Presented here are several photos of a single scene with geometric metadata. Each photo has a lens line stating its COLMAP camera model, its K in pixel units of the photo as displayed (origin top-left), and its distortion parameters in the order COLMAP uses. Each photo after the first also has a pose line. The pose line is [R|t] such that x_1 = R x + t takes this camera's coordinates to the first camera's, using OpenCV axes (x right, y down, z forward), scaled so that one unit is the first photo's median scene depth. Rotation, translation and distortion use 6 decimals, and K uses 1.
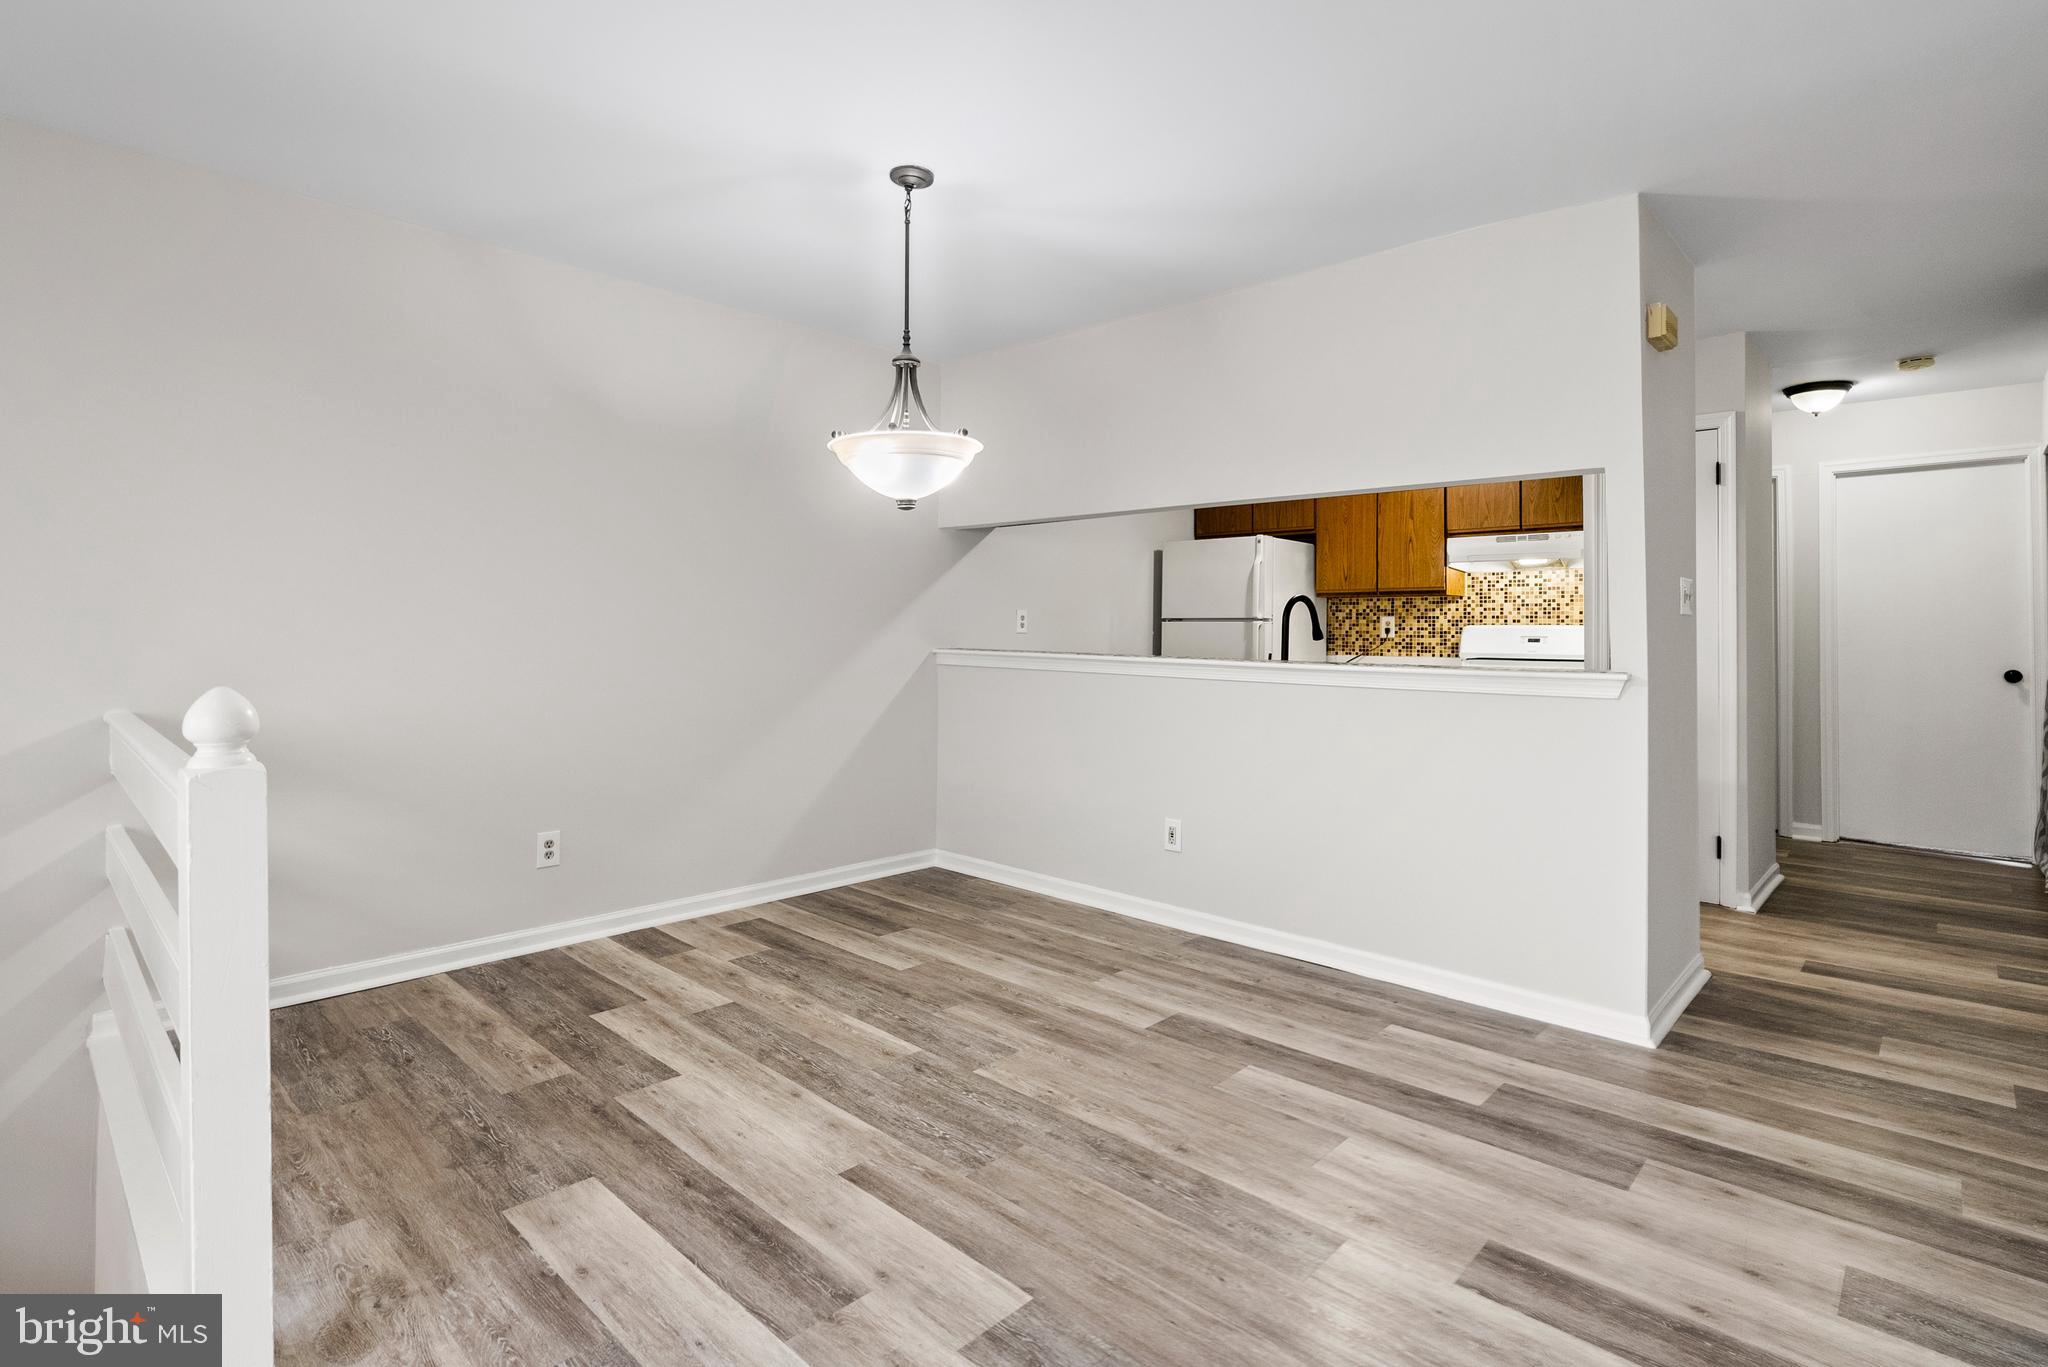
lens RADIAL K [[986.9, 0, 1022.4], [0, 986.9, 620.0], [0, 0, 1]] dist [-0.009377, 0.003051]
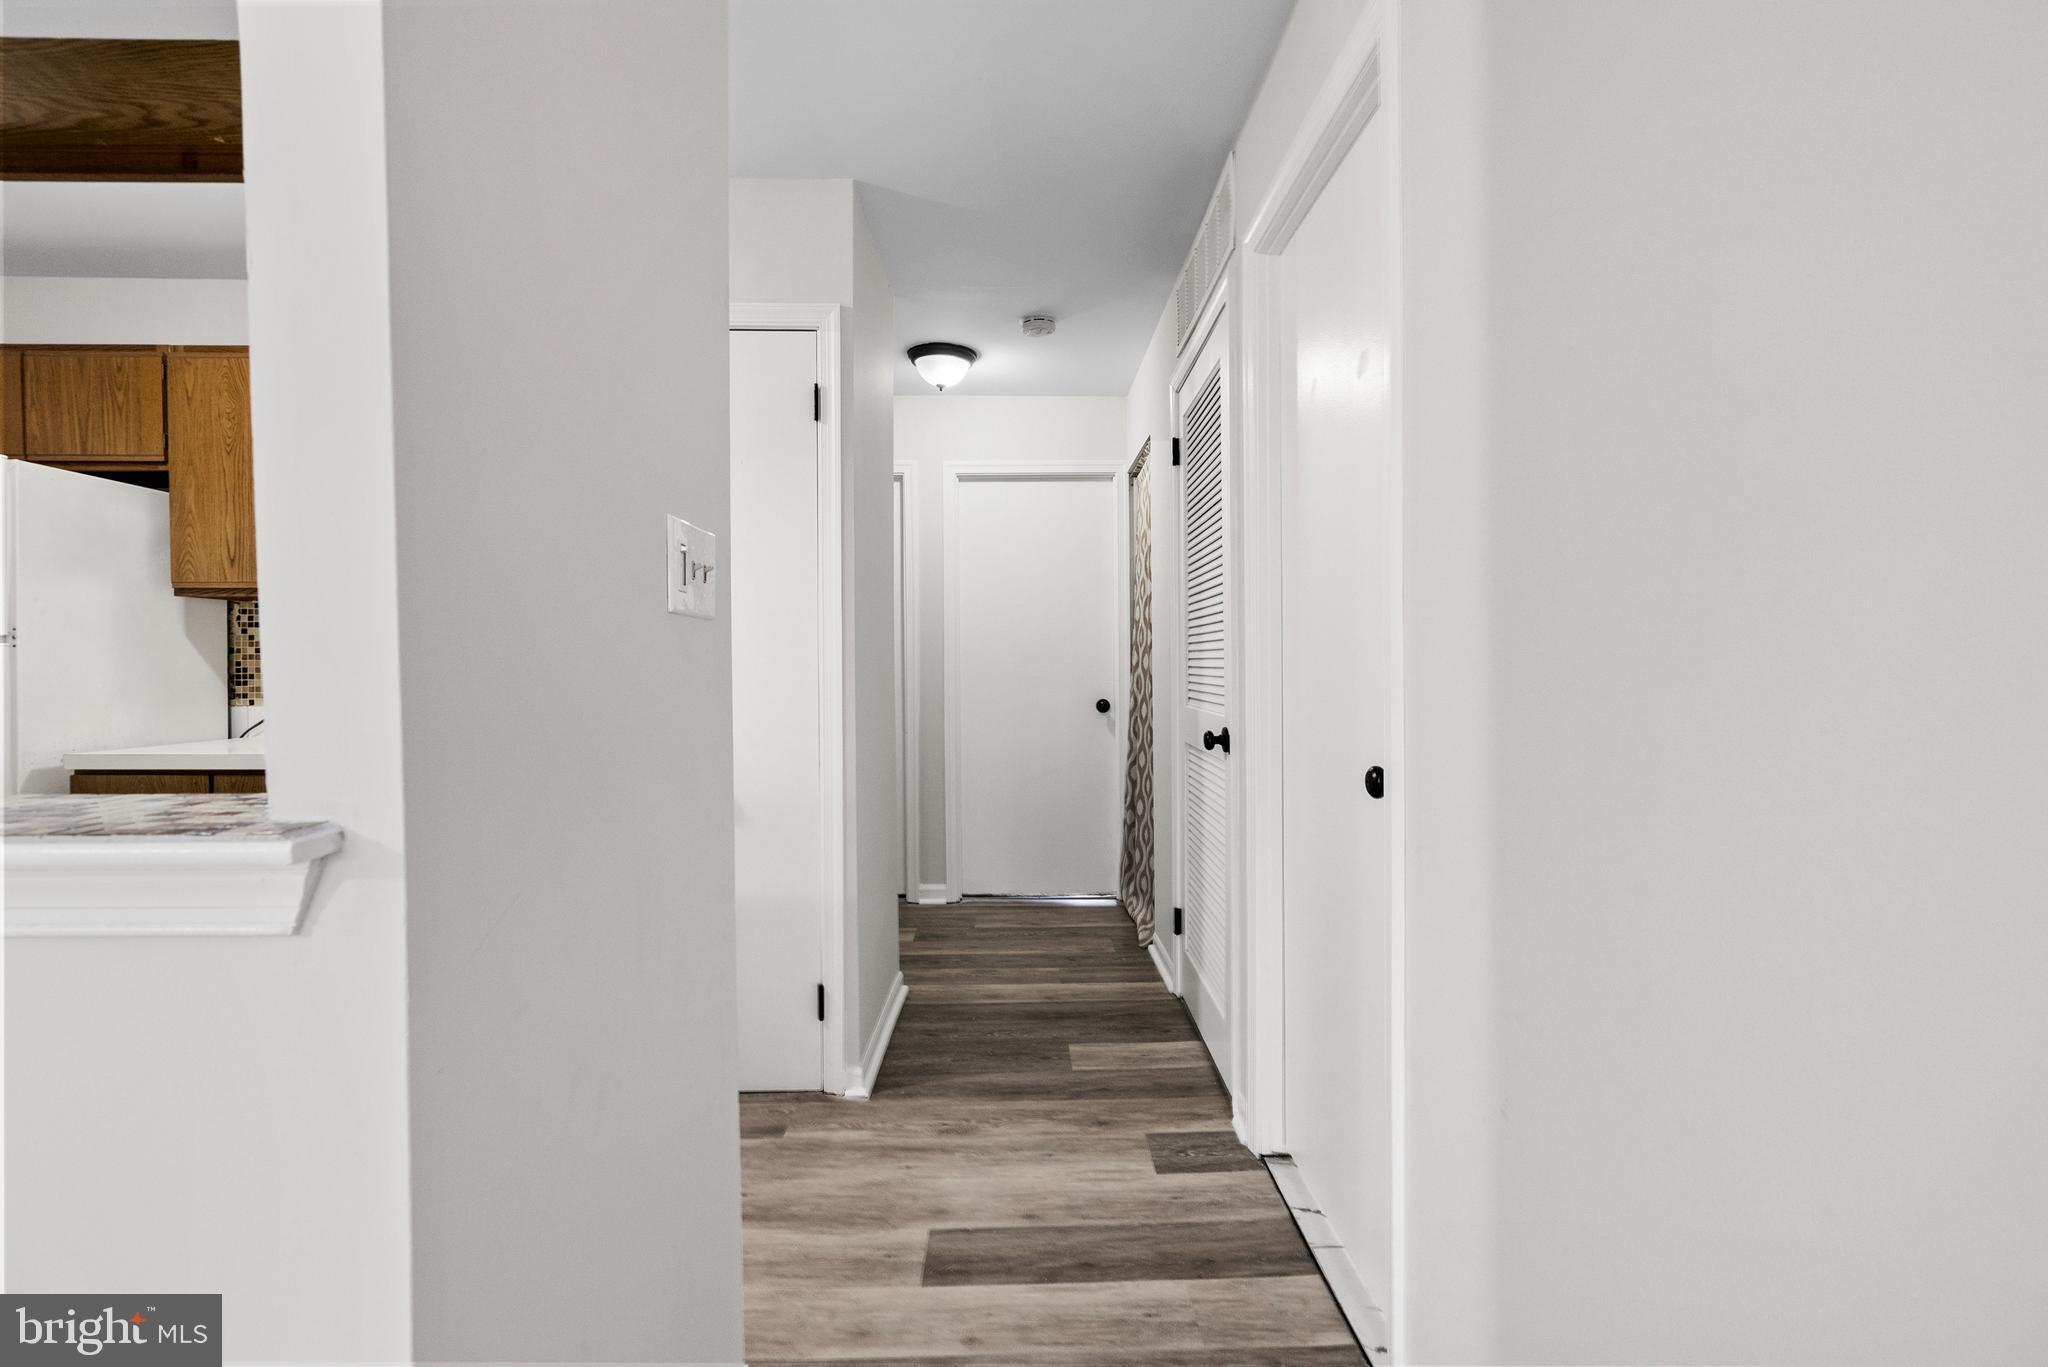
lens RADIAL K [[934.1, 0, 1027.5], [0, 934.1, 680.1], [0, 0, 1]] dist [-0.013125, 0.005630]
pose [[0.714849, -0.018810, 0.699026, 0.425223], [-0.001698, 0.999589, 0.028634, 0.009293], [-0.699277, -0.021656, 0.714523, 0.529700]]
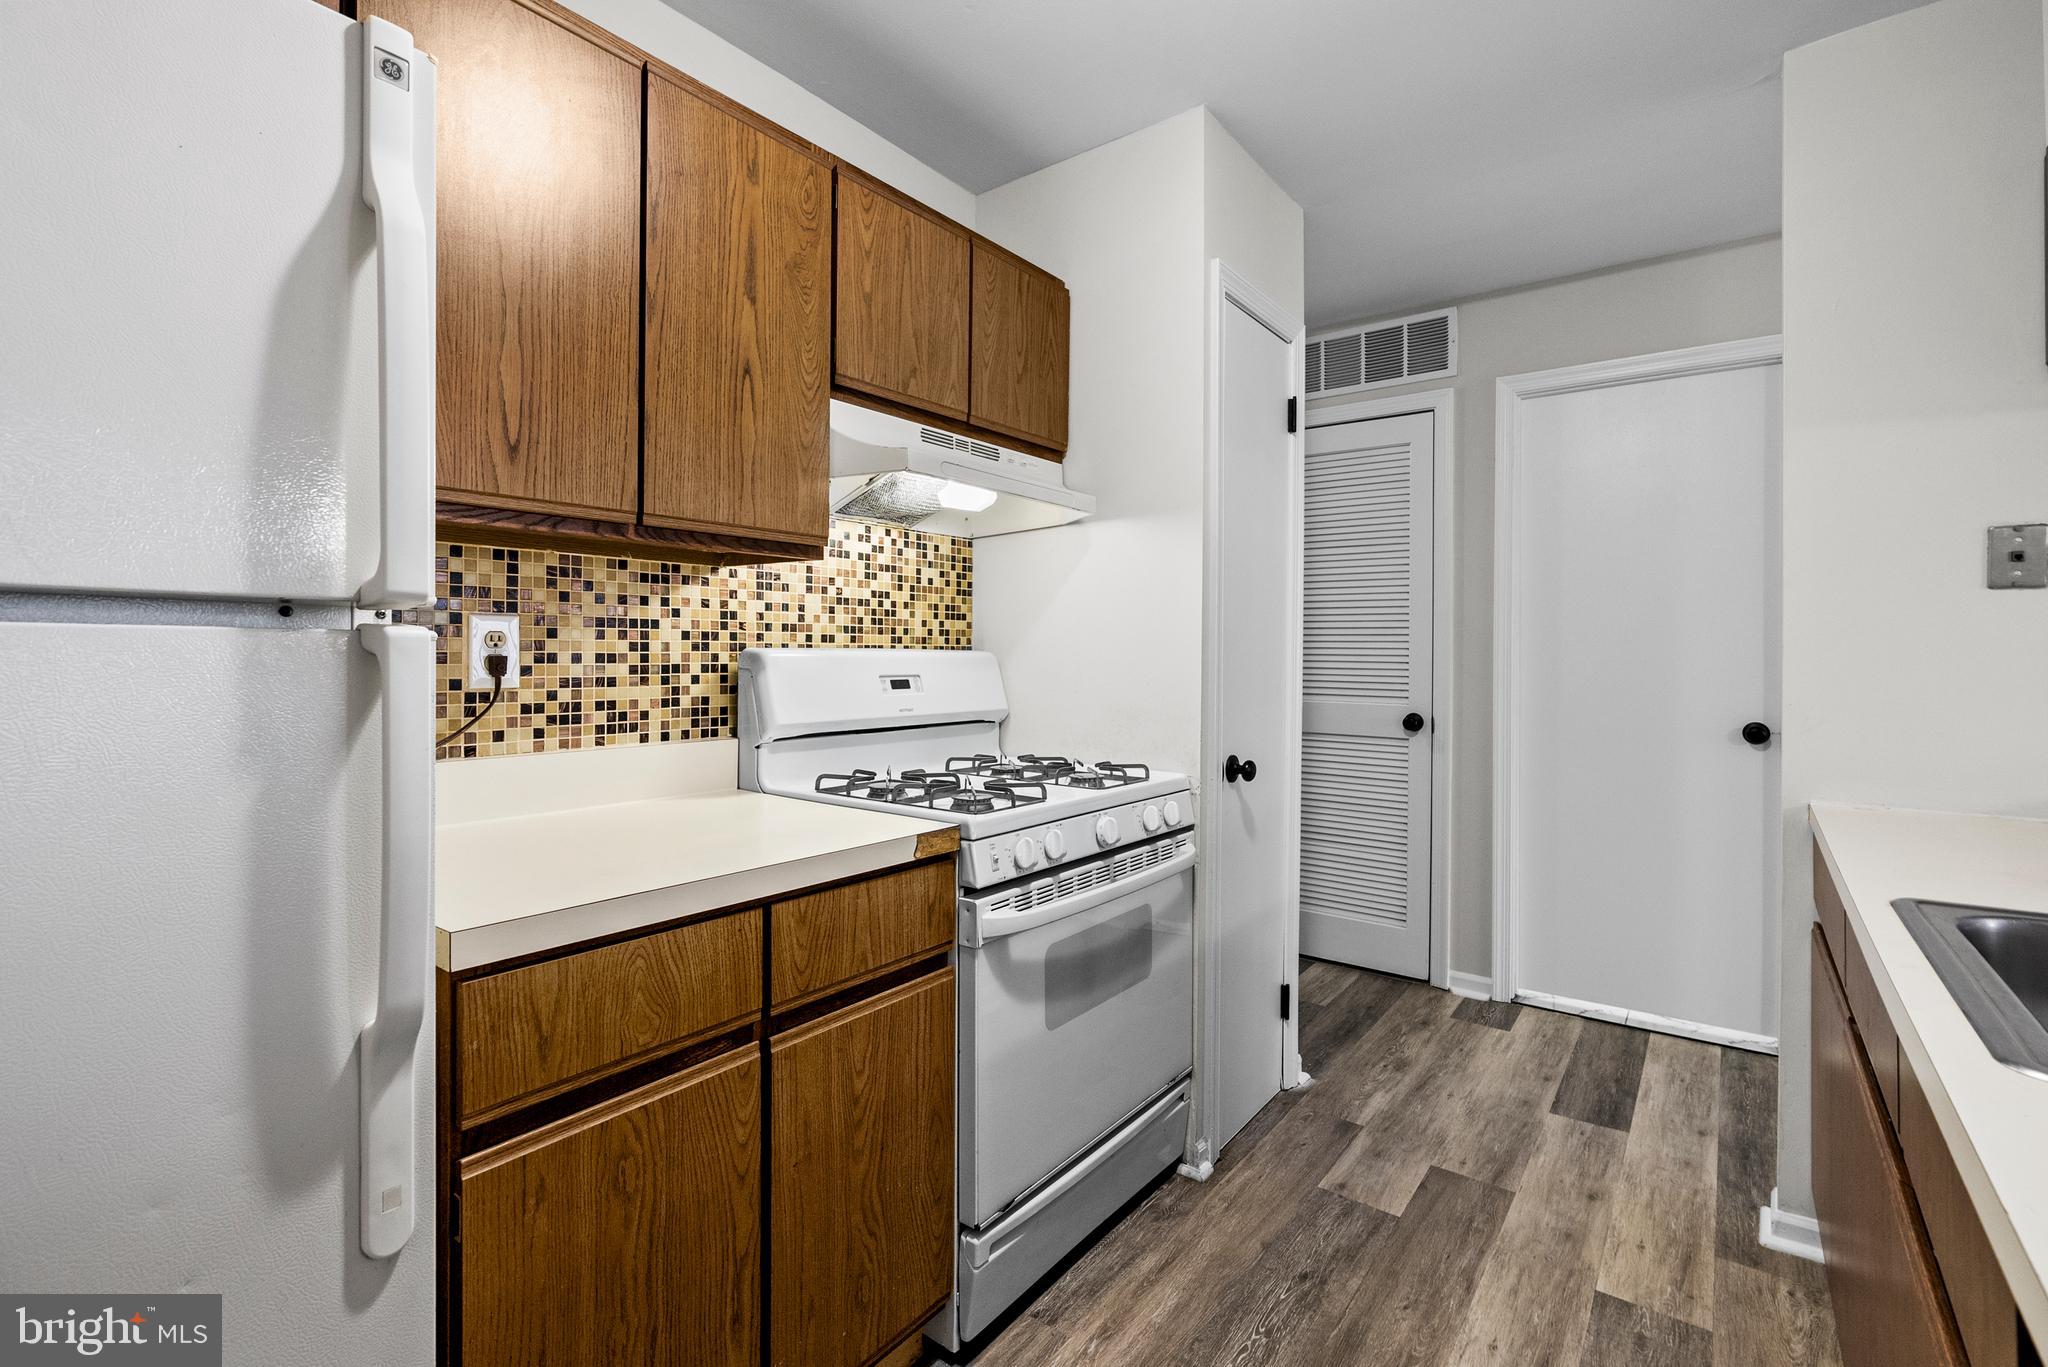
lens RADIAL K [[934.1, 0, 1034.9], [0, 934.1, 659.6], [0, 0, 1]] dist [-0.013125, 0.005630]
pose [[-0.111634, -0.014965, 0.993637, 0.138029], [-0.019656, 0.999724, 0.012848, 0.004386], [-0.993555, -0.018097, -0.111898, 1.345854]]
